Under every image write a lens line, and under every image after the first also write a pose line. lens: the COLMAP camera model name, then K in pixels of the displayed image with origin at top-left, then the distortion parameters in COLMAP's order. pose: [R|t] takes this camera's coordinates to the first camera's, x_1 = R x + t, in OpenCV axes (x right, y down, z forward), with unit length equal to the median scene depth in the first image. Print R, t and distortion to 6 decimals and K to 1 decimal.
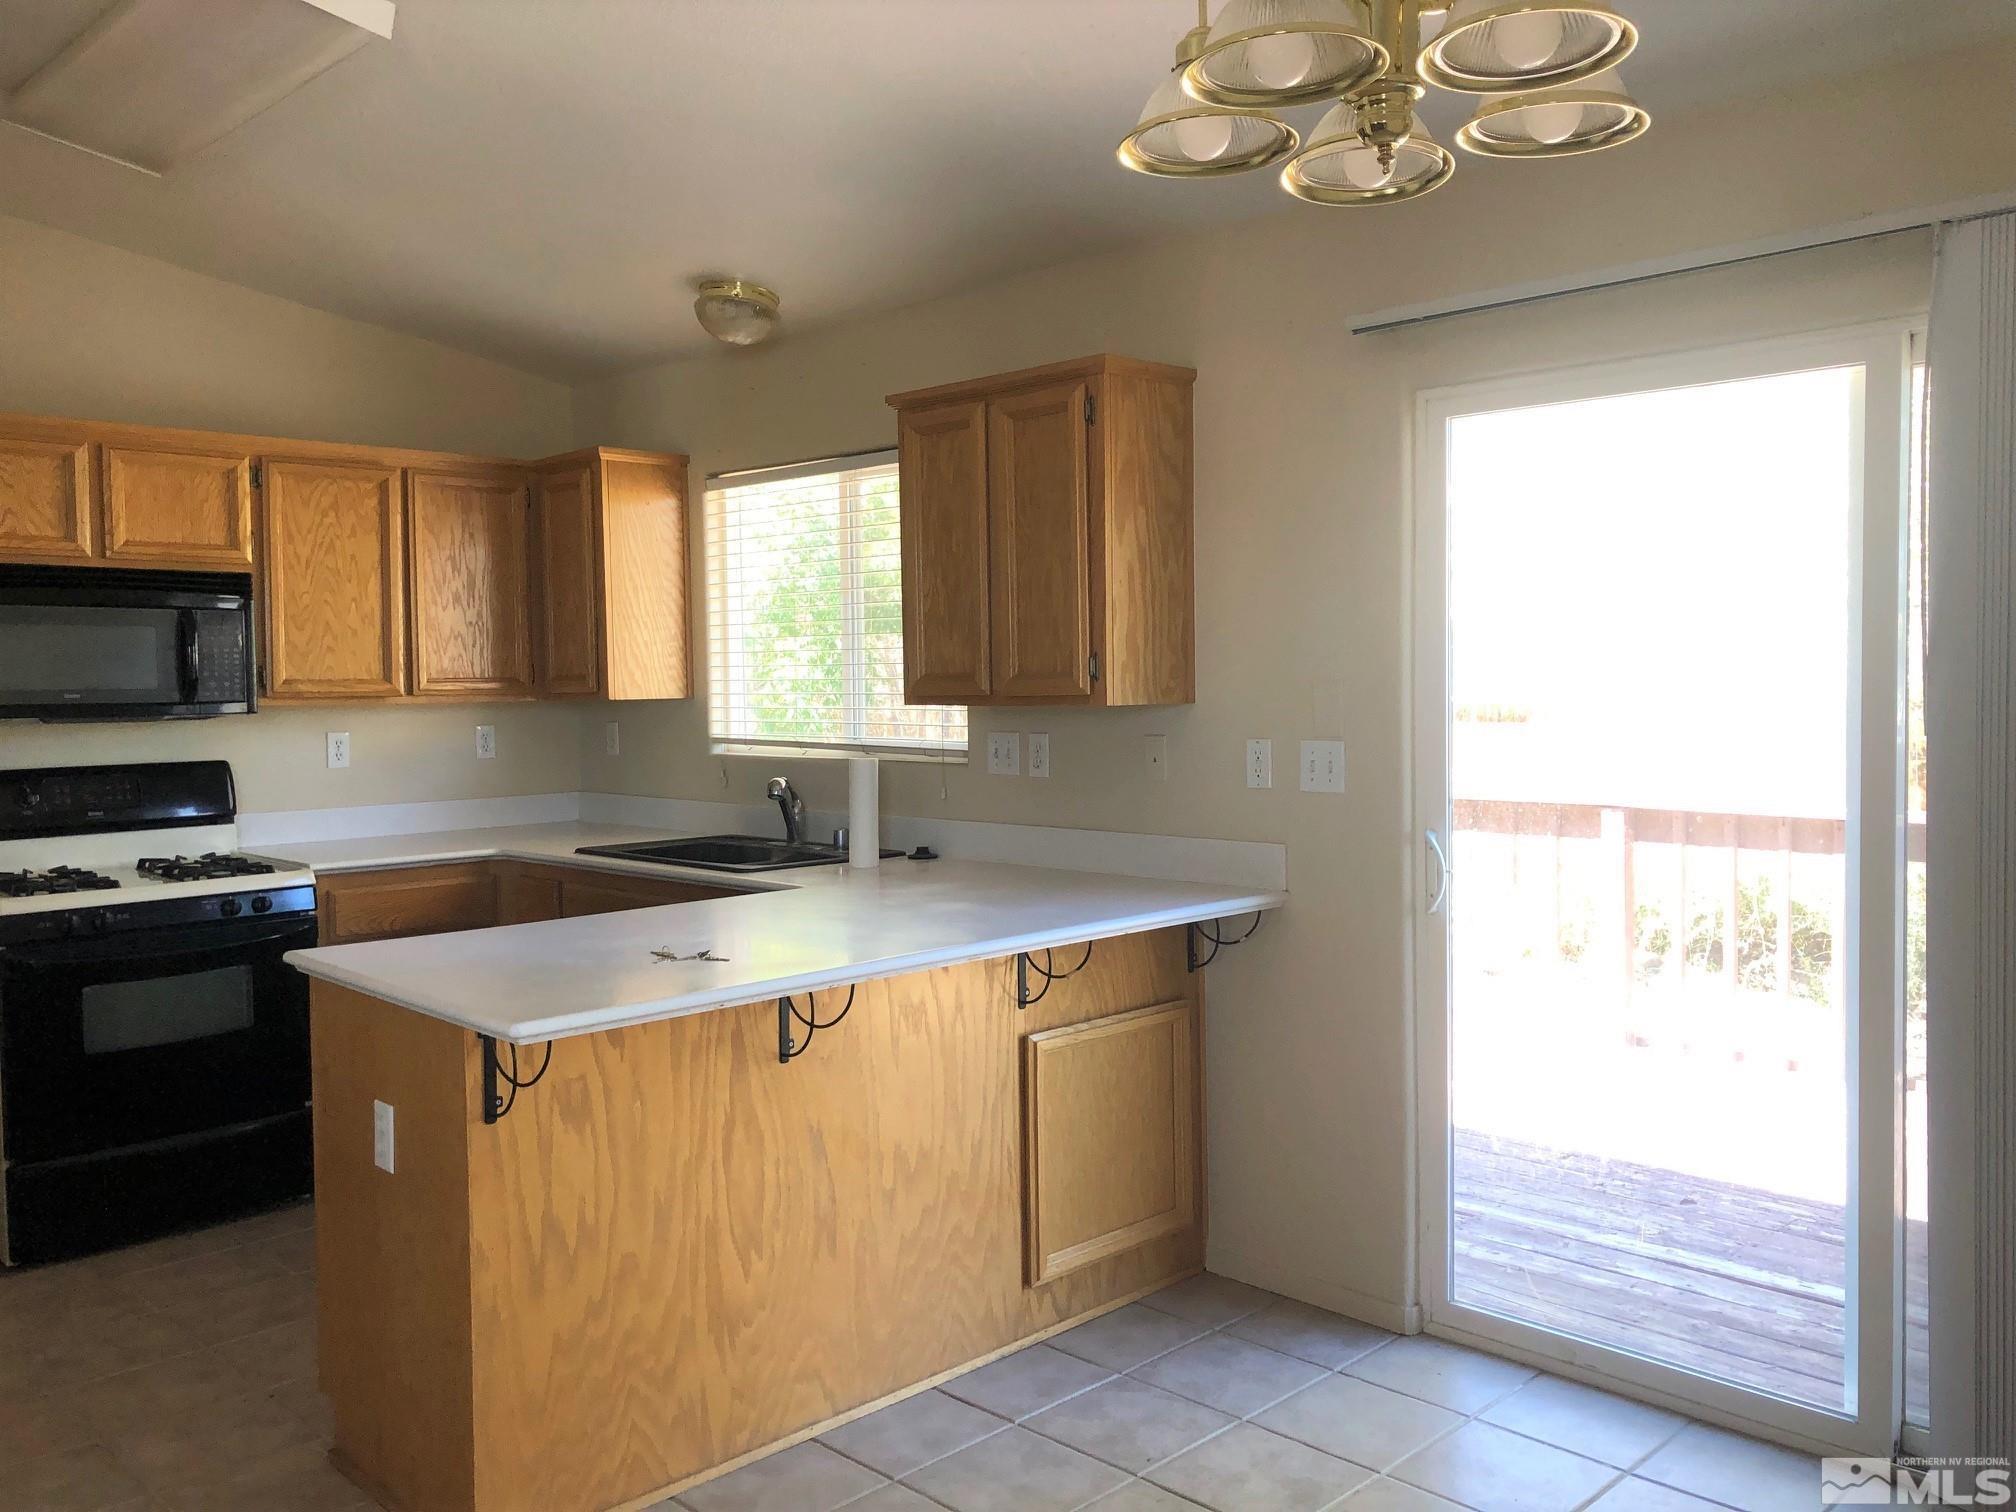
lens RADIAL K [[1682.9, 0, 1008.0], [0, 1682.9, 756.0], [0, 0, 1]] dist [0.126380, -0.213486]
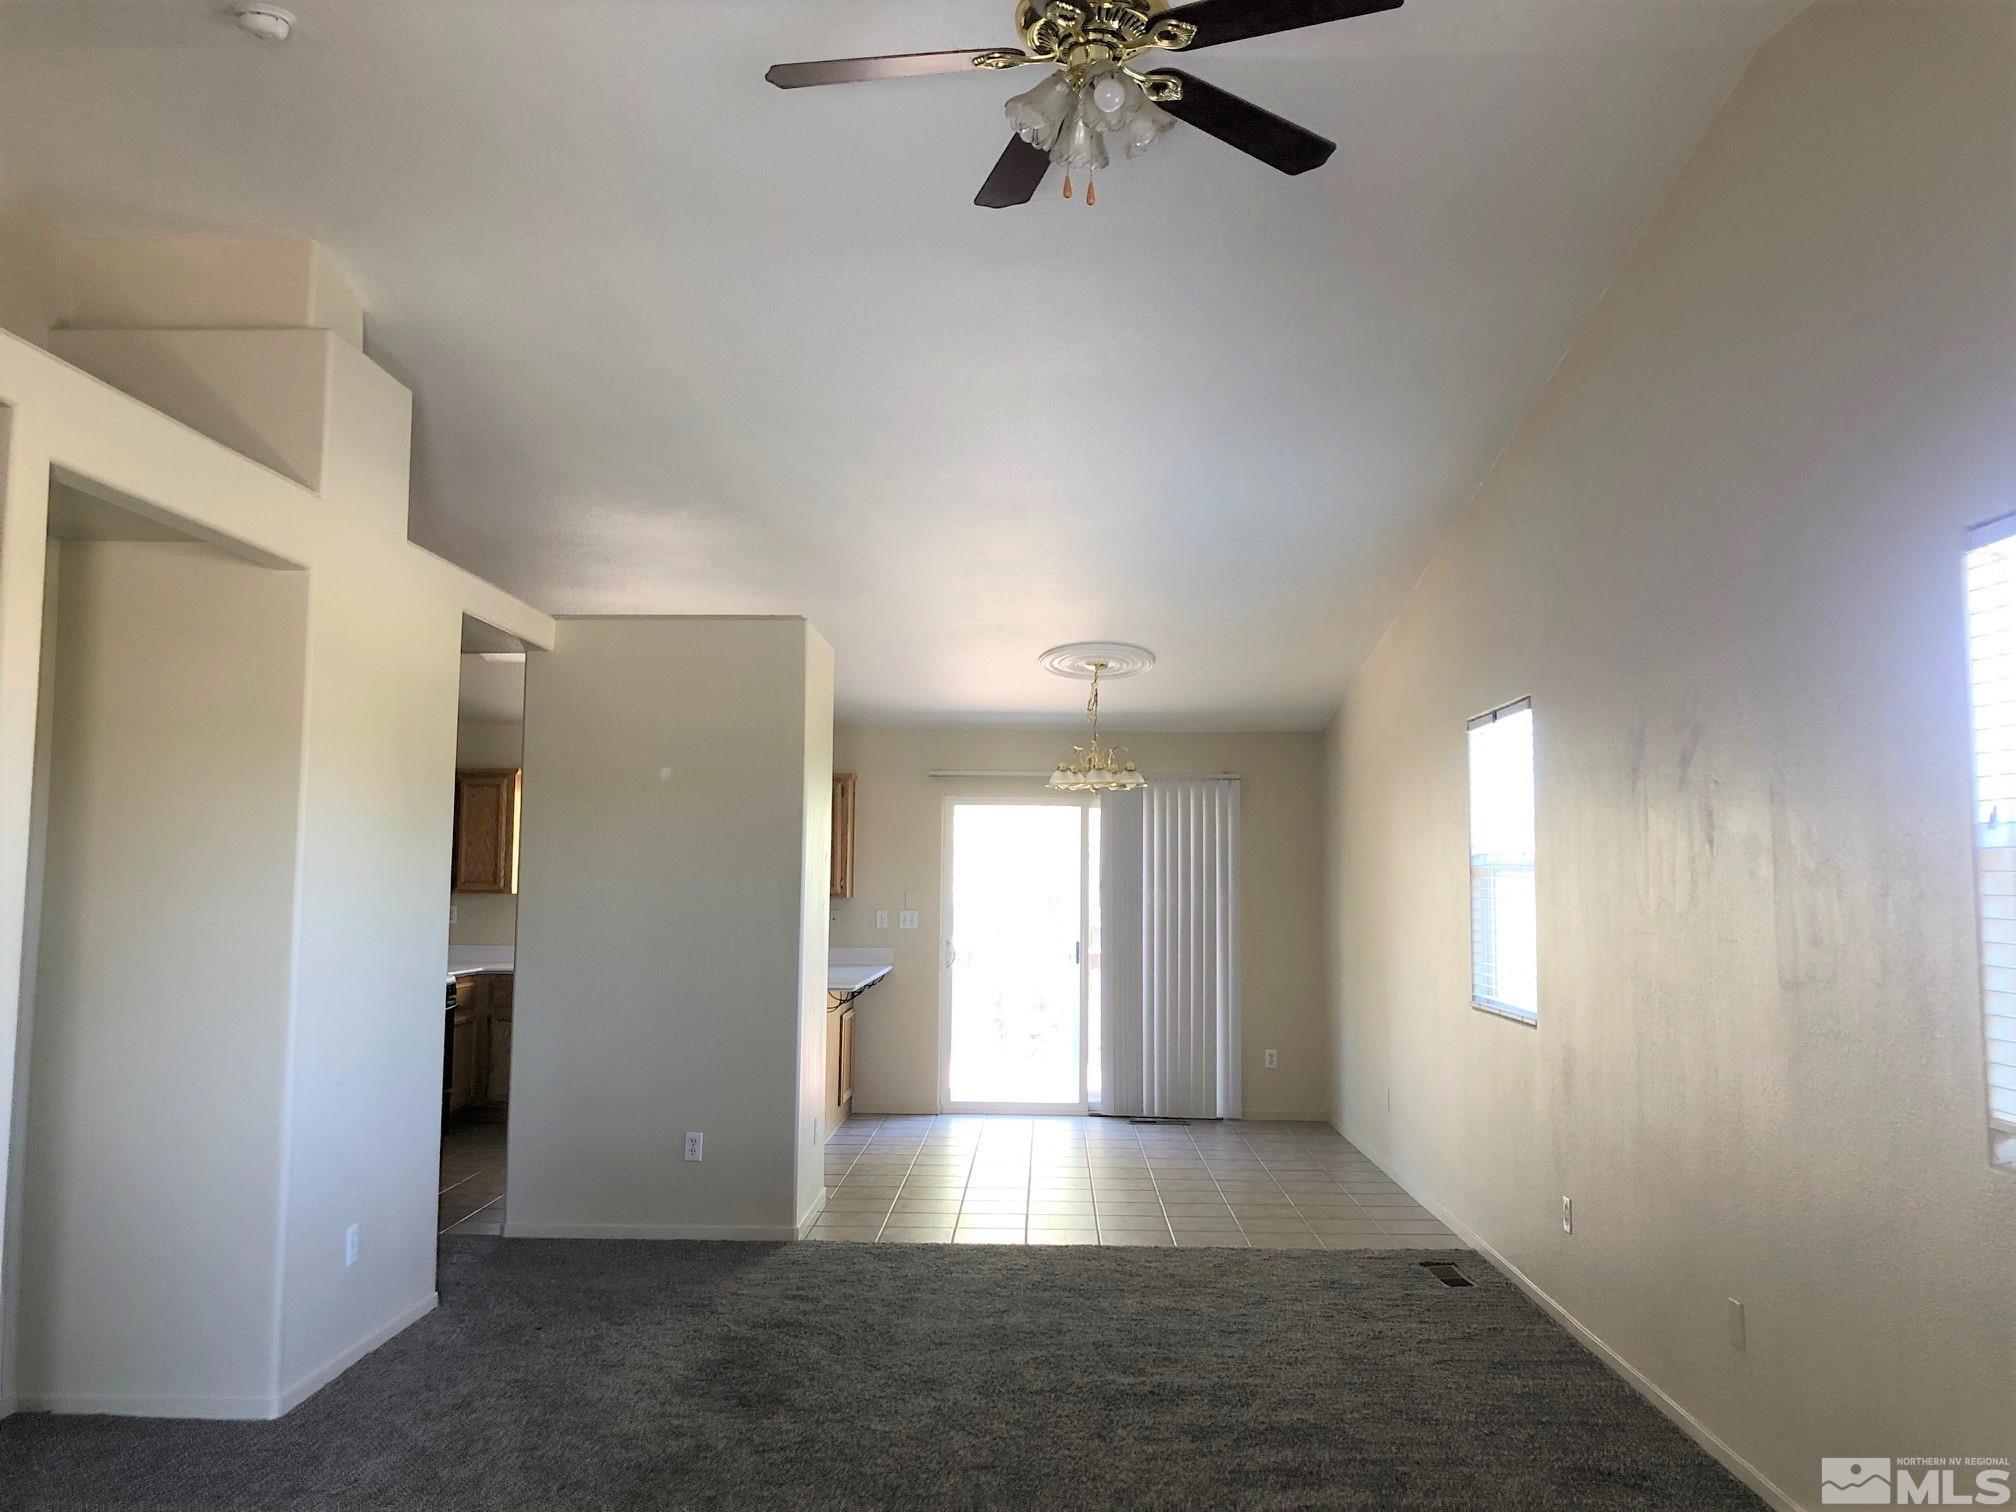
lens RADIAL K [[1682.9, 0, 1008.0], [0, 1682.9, 756.0], [0, 0, 1]] dist [0.126380, -0.213486]
pose [[0.723262, 0.065887, 0.687424, -1.548332], [0.019177, 0.993138, -0.115366, 0.058561], [-0.690308, 0.096623, 0.717035, -1.108307]]
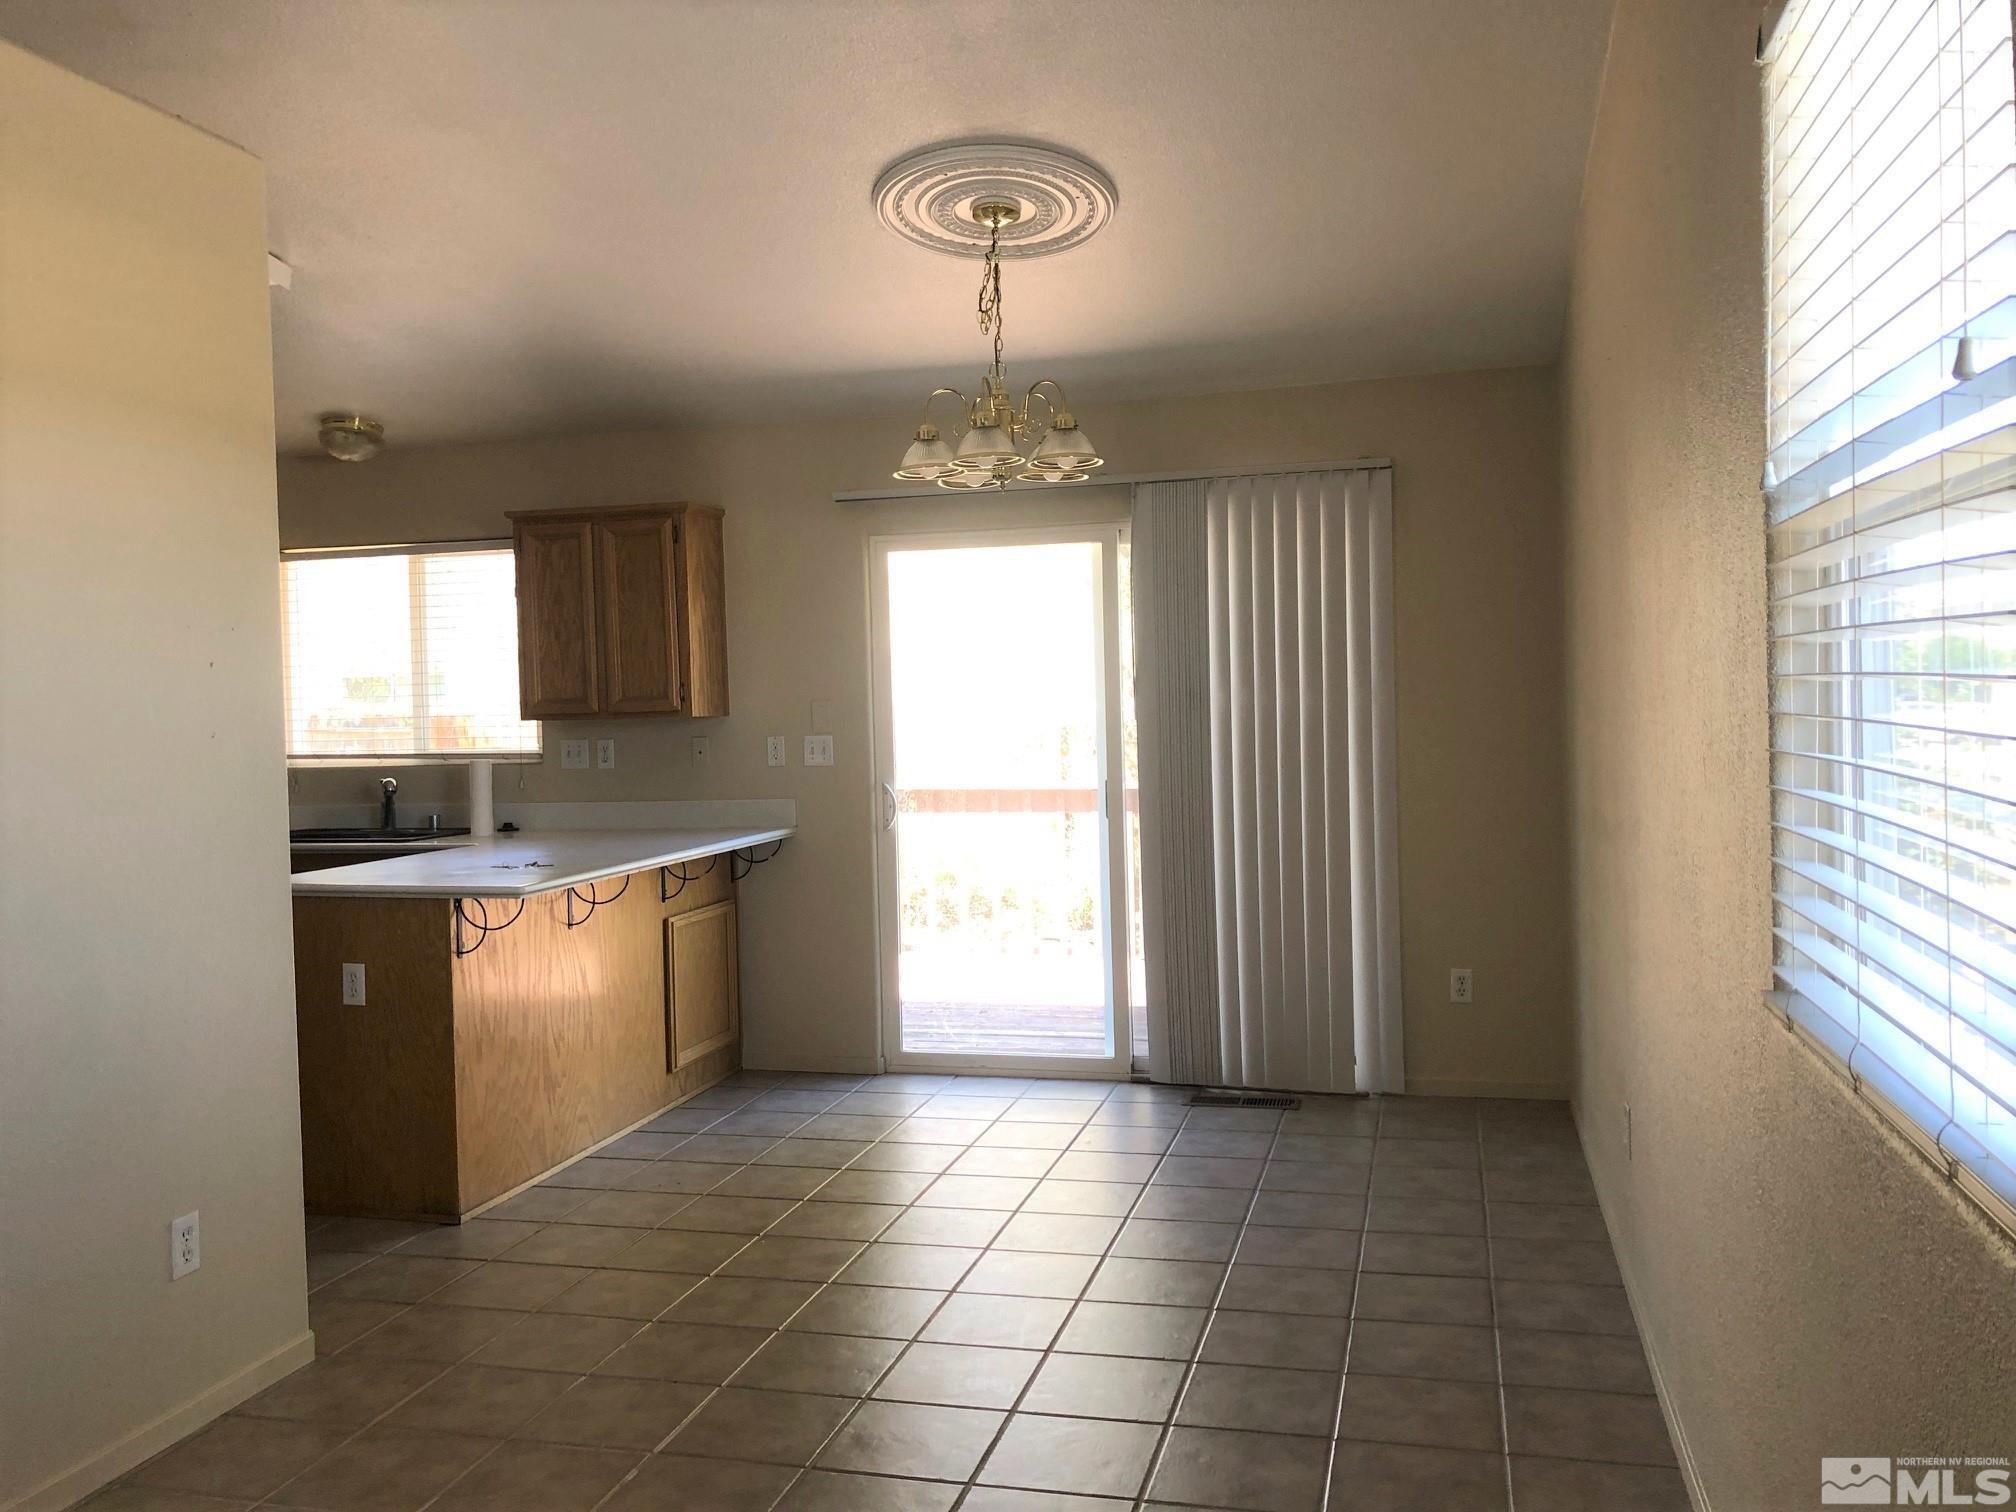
lens RADIAL K [[1682.9, 0, 1008.0], [0, 1682.9, 756.0], [0, 0, 1]] dist [0.126380, -0.213486]
pose [[0.858230, -0.024950, 0.512659, -0.476589], [0.040025, 0.999030, -0.018385, 0.046454], [-0.511703, 0.036298, 0.858395, -0.506385]]
